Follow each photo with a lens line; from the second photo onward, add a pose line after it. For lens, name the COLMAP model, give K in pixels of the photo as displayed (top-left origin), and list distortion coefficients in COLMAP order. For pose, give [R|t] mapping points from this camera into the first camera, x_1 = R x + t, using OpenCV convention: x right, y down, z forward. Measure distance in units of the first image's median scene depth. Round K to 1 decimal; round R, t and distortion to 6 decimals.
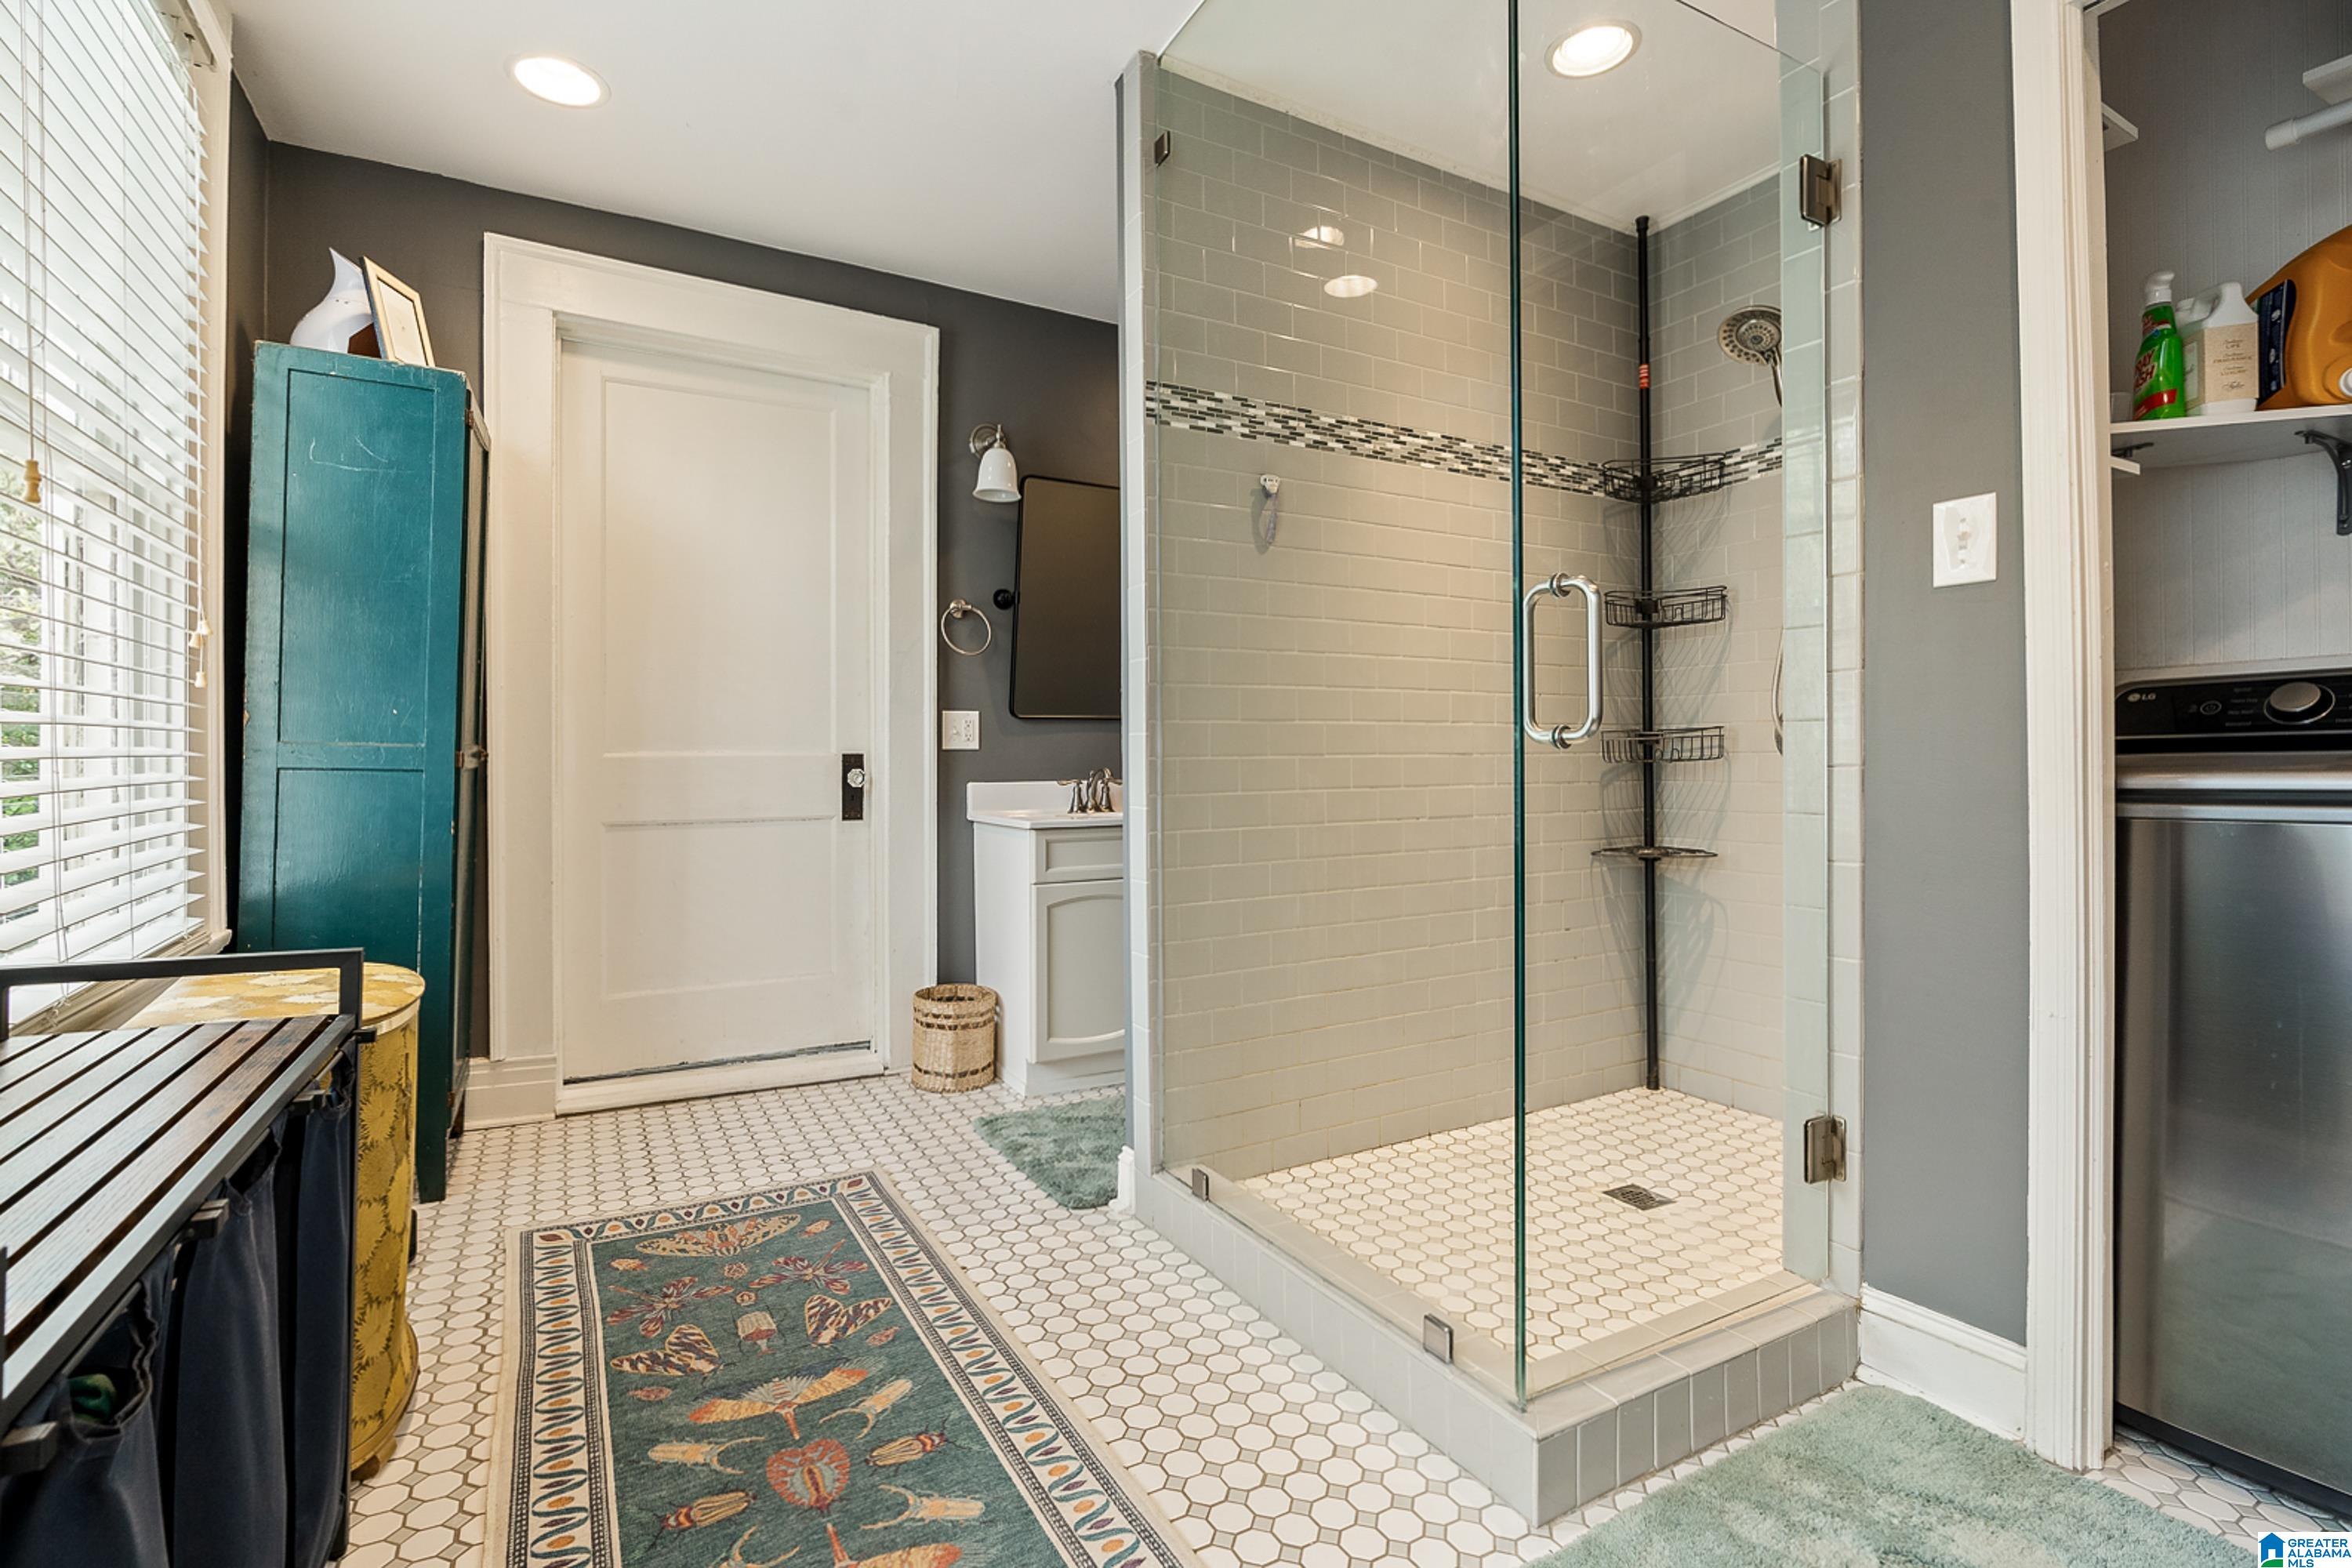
lens RADIAL K [[1075.3, 0, 1179.9], [0, 1075.3, 735.8], [0, 0, 1]] dist [-0.002005, -0.000112]
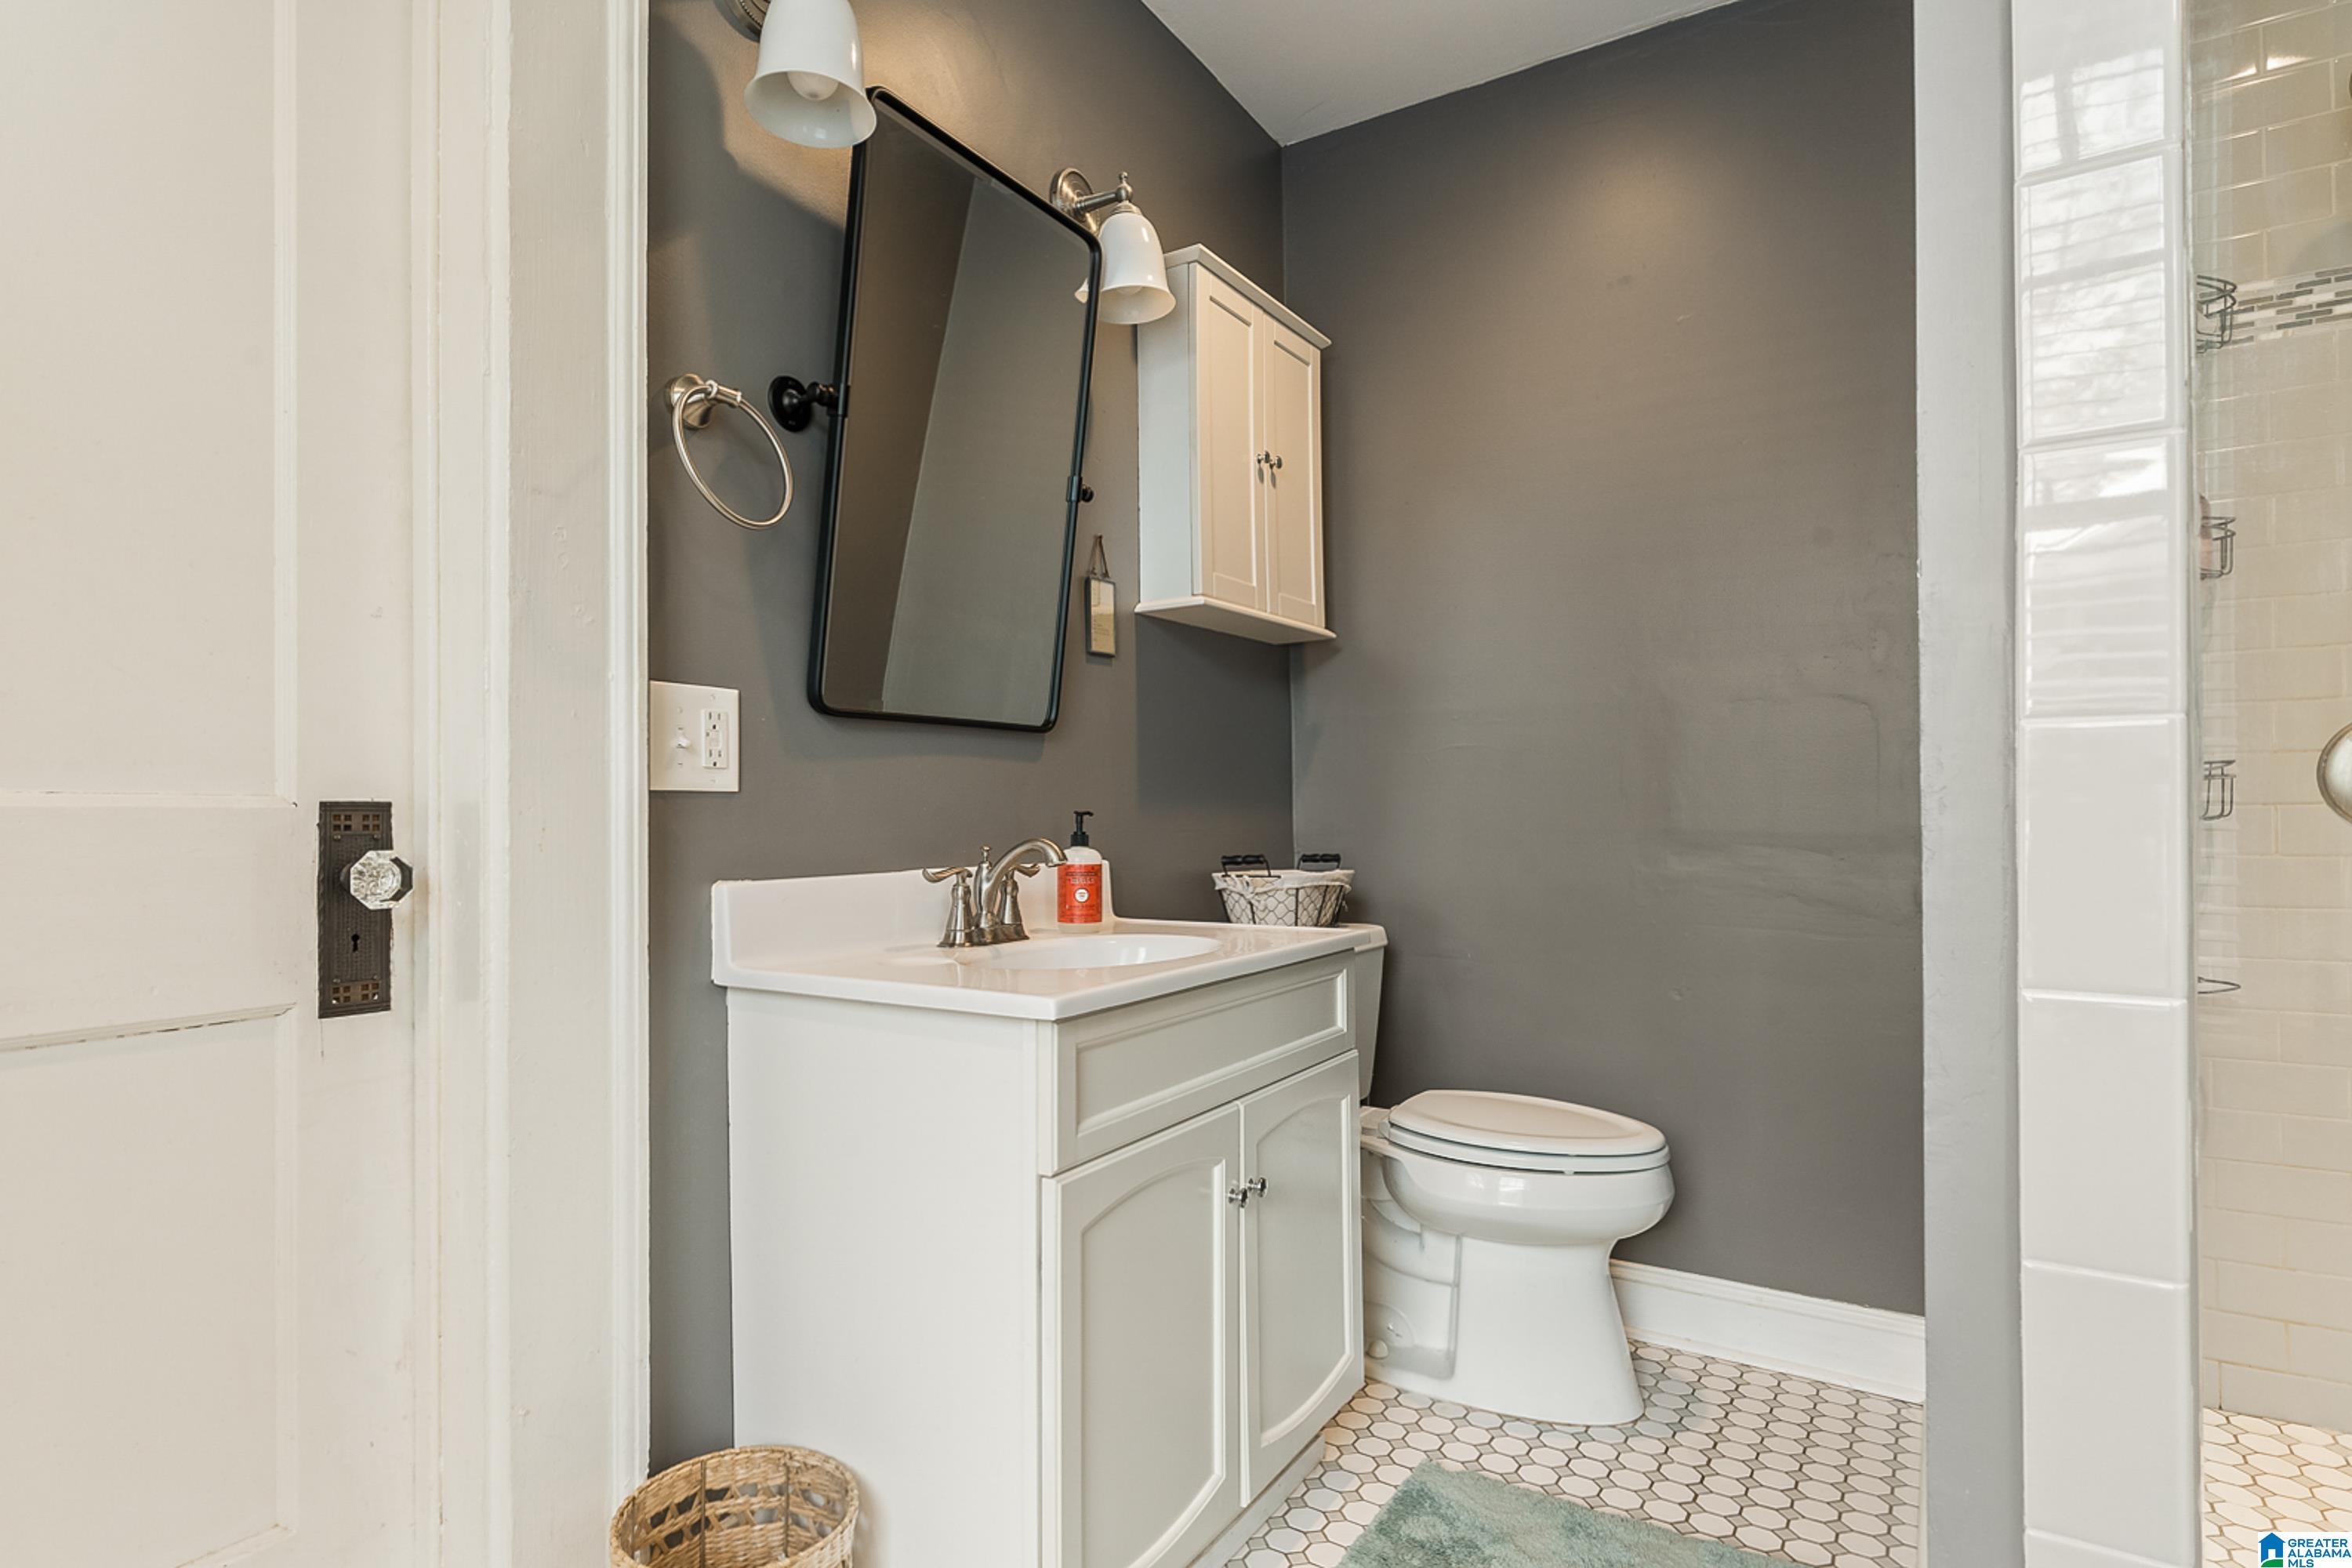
lens RADIAL K [[1225.2, 0, 1173.6], [0, 1225.2, 796.0], [0, 0, 1]] dist [0.000000, -0.000818]
pose [[0.883582, 0.006158, 0.468235, -0.259505], [-0.006203, 0.999980, -0.001446, 0.014096], [-0.468235, -0.001626, 0.883603, 0.569695]]
